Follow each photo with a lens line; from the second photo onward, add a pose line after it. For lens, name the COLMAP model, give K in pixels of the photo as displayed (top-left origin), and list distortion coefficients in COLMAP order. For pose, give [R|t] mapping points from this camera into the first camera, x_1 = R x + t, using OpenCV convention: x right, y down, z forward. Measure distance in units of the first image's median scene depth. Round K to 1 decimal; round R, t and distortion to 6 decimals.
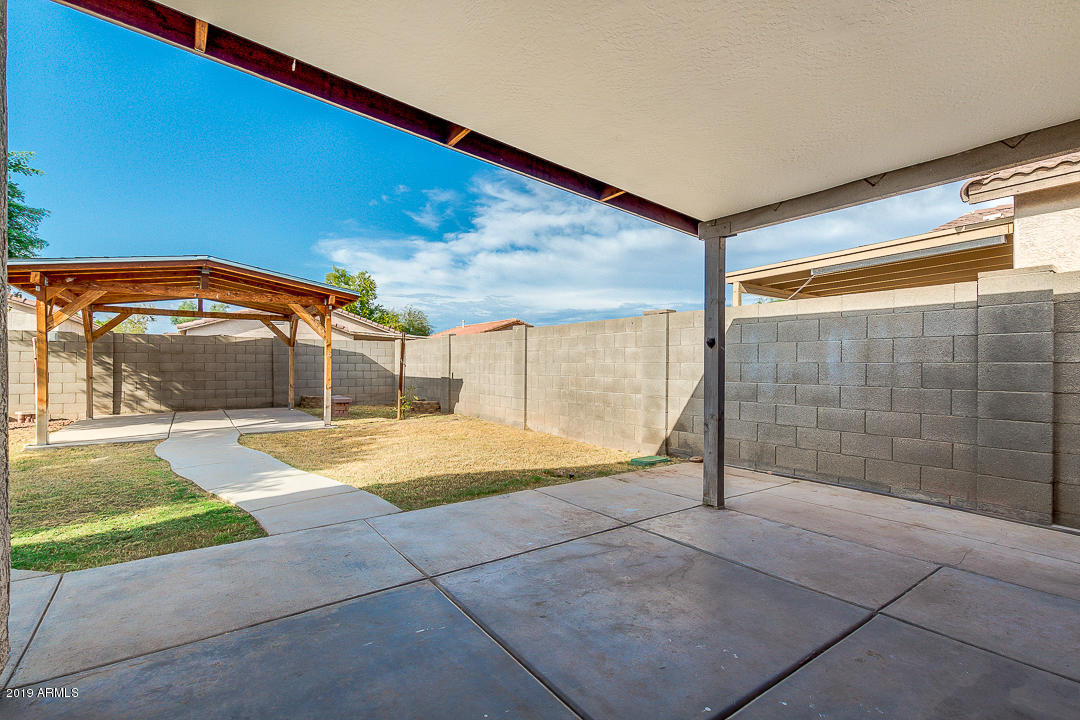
lens RADIAL K [[494.6, 0, 540.8], [0, 494.6, 370.7], [0, 0, 1]] dist [-0.000474, -0.000679]
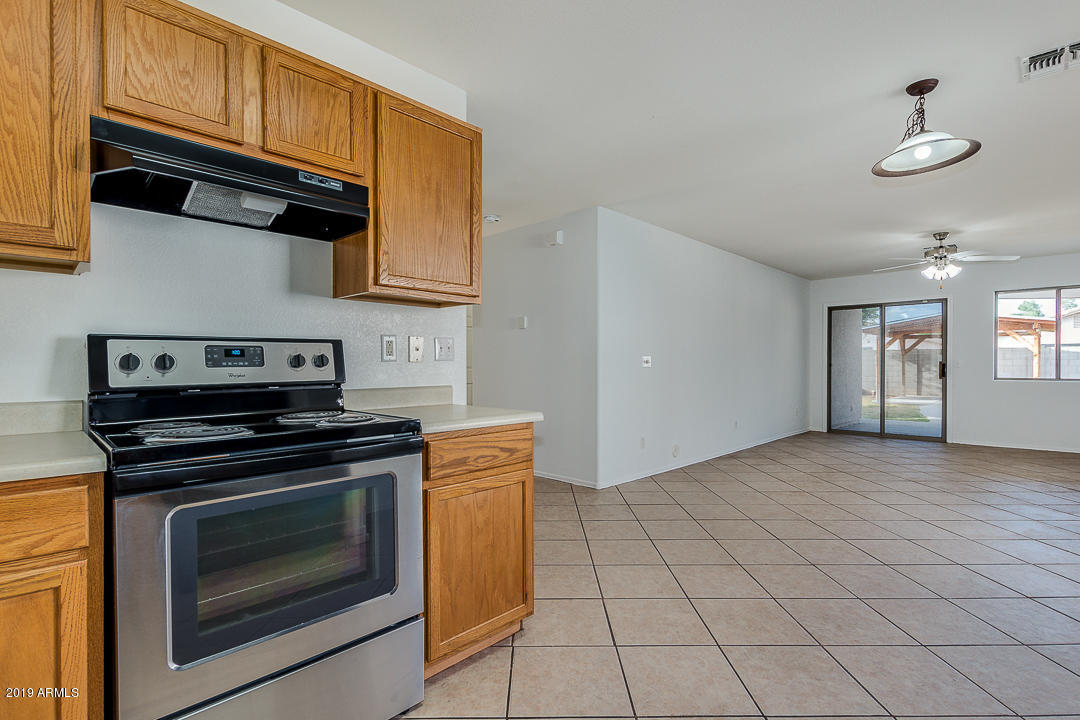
lens RADIAL K [[515.8, 0, 538.7], [0, 515.8, 365.1], [0, 0, 1]] dist [-0.000568, -0.000332]
pose [[0.171338, -0.004429, -0.985202, 0.745750], [-0.007477, 0.999955, -0.005796, -0.001629], [0.985184, 0.008359, 0.171298, -0.664035]]
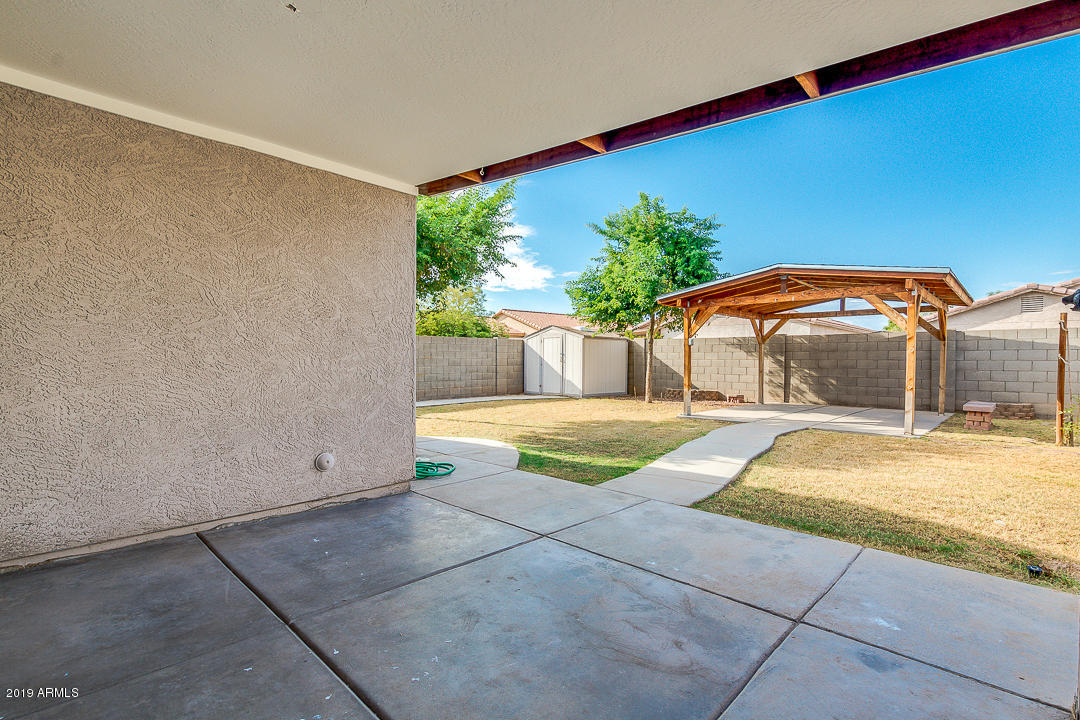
lens RADIAL K [[498.1, 0, 539.5], [0, 498.1, 364.7], [0, 0, 1]] dist [-0.000237, -0.000886]
pose [[0.180685, 0.007191, -0.983515, 0.250133], [-0.016017, 0.999862, 0.004368, -0.000564], [0.983411, 0.014963, 0.180775, 0.198677]]
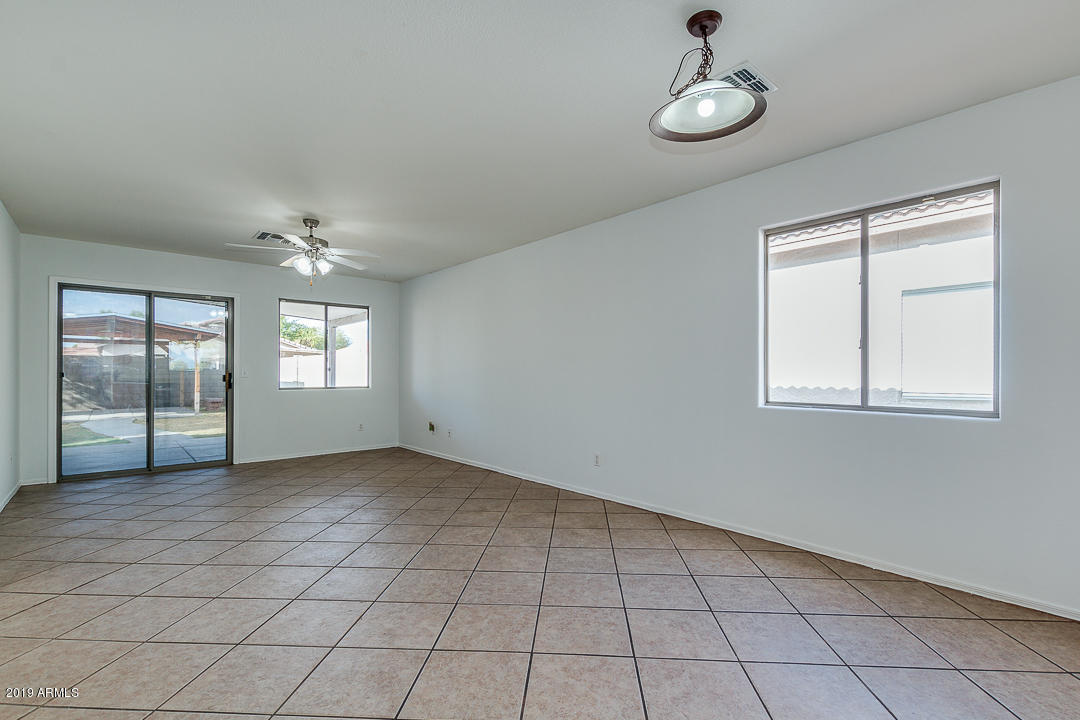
lens RADIAL K [[497.9, 0, 544.3], [0, 497.9, 371.6], [0, 0, 1]] dist [0.001234, 0.000187]
pose [[0.994542, -0.003715, 0.104267, 0.445215], [0.004850, 0.999932, -0.010627, -0.006152], [-0.104220, 0.011074, 0.994493, -0.616645]]
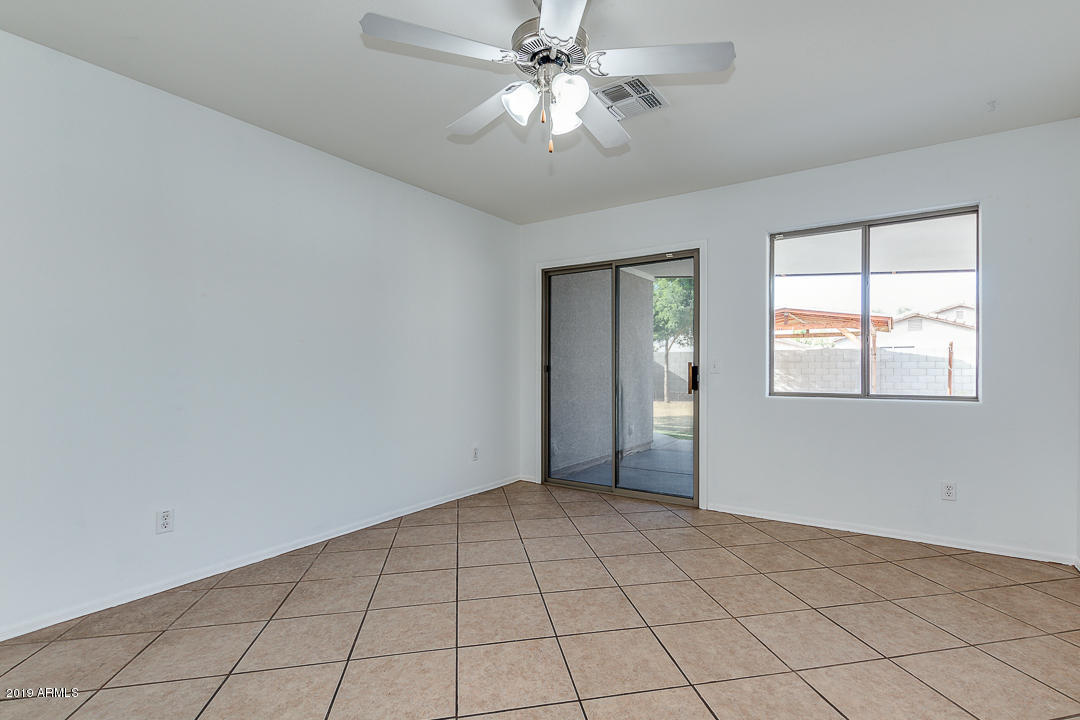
lens RADIAL K [[500.3, 0, 567.3], [0, 500.3, 365.0], [0, 0, 1]] dist [0.003548, 0.000475]
pose [[0.368096, -0.008178, -0.929752, 0.457384], [-0.005194, 0.999928, -0.010852, -0.008492], [0.929773, 0.008824, 0.368027, -0.217285]]
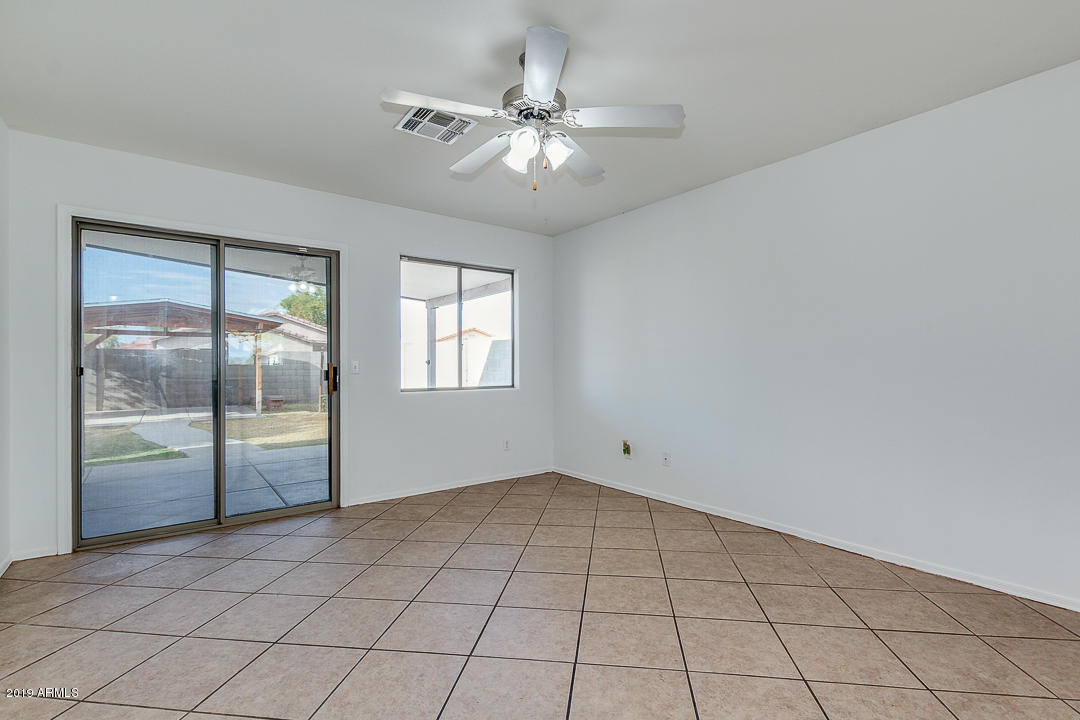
lens RADIAL K [[496.9, 0, 541.1], [0, 496.9, 367.8], [0, 0, 1]] dist [0.013735, -0.000248]
pose [[0.999509, -0.008128, 0.030250, 0.280649], [0.008346, 0.999940, -0.007107, -0.007903], [-0.030191, 0.007356, 0.999517, -0.374883]]
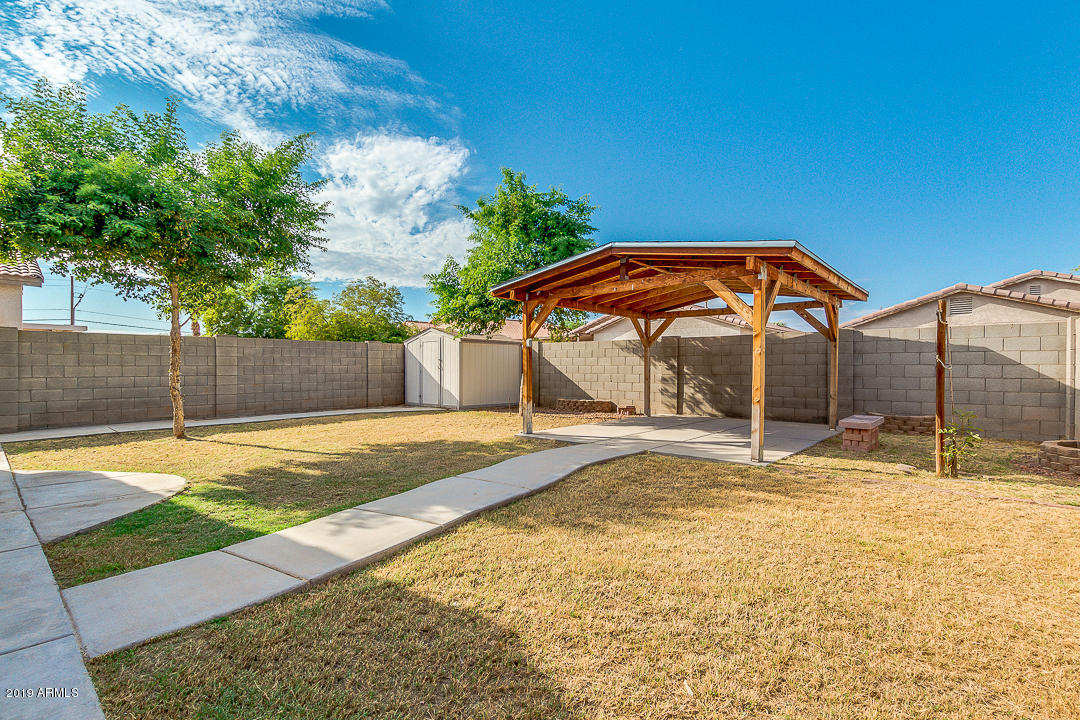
lens RADIAL K [[494.6, 0, 540.8], [0, 494.6, 370.7], [0, 0, 1]] dist [-0.000474, -0.000679]
pose [[0.228036, 0.003954, -0.973645, 0.112775], [-0.012134, 0.999926, 0.001219, -0.003232], [0.973577, 0.011536, 0.228067, 0.506623]]
